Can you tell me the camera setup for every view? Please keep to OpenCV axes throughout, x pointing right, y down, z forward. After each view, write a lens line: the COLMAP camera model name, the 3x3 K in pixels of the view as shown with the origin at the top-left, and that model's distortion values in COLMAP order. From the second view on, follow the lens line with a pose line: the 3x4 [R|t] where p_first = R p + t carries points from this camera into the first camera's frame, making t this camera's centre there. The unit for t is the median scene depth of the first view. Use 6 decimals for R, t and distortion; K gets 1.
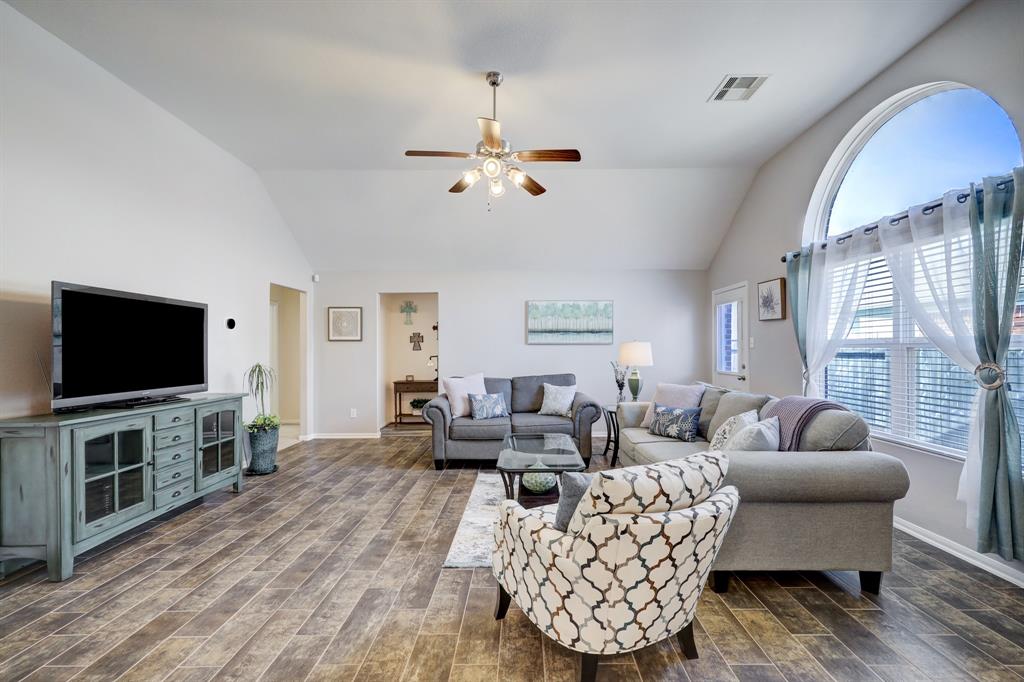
lens RADIAL K [[416.9, 0, 515.8], [0, 416.9, 346.7], [0, 0, 1]] dist [-0.003076, 0.000697]
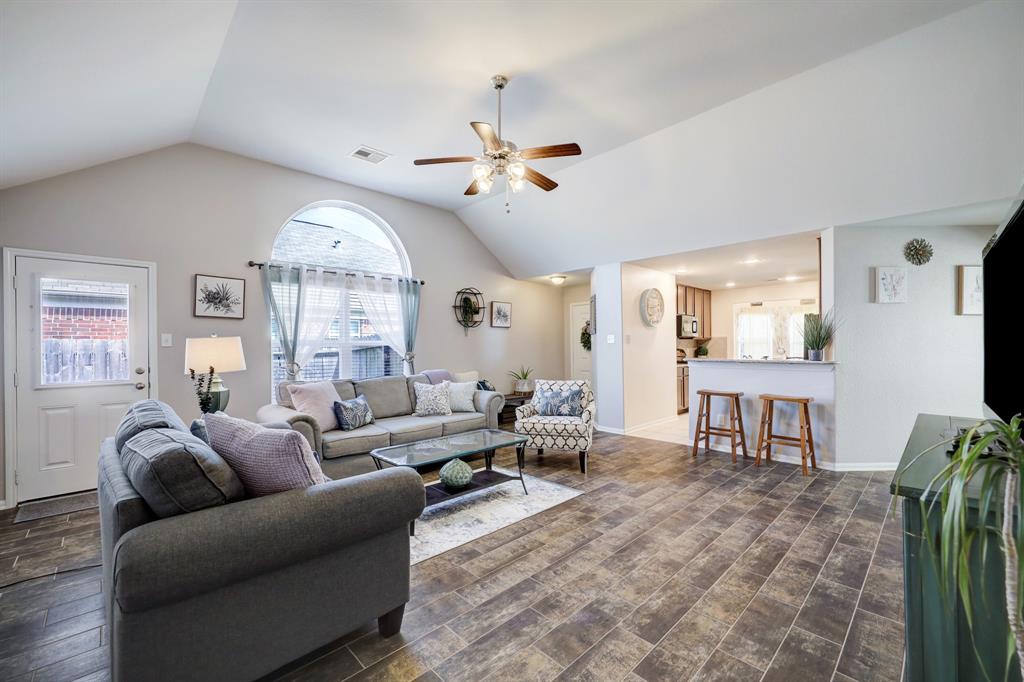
lens RADIAL K [[416.9, 0, 512.4], [0, 416.9, 345.3], [0, 0, 1]] dist [-0.003076, 0.000697]
pose [[-0.699816, 0.008221, 0.714276, -0.800675], [0.004088, 0.999963, -0.007503, 0.014953], [-0.714312, -0.002331, -0.699824, 1.687573]]
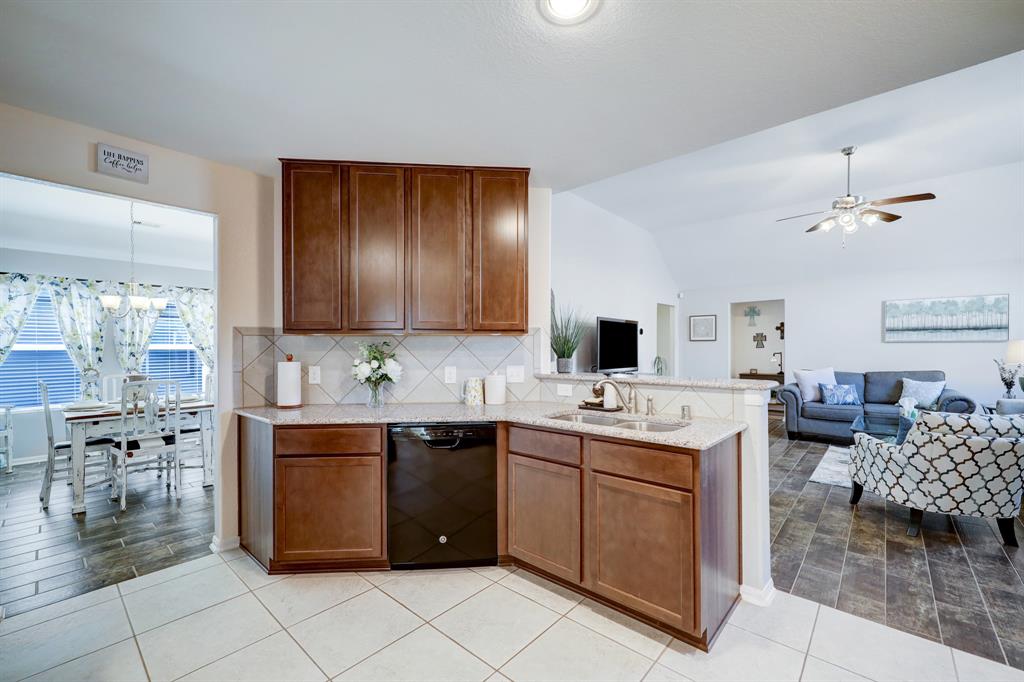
lens RADIAL K [[416.9, 0, 518.0], [0, 416.9, 350.0], [0, 0, 1]] dist [-0.003076, 0.000697]
pose [[0.760317, 0.004326, -0.649538, 0.012885], [0.004575, 0.999917, 0.012015, -0.006122], [0.649536, -0.012107, 0.760235, -0.742979]]
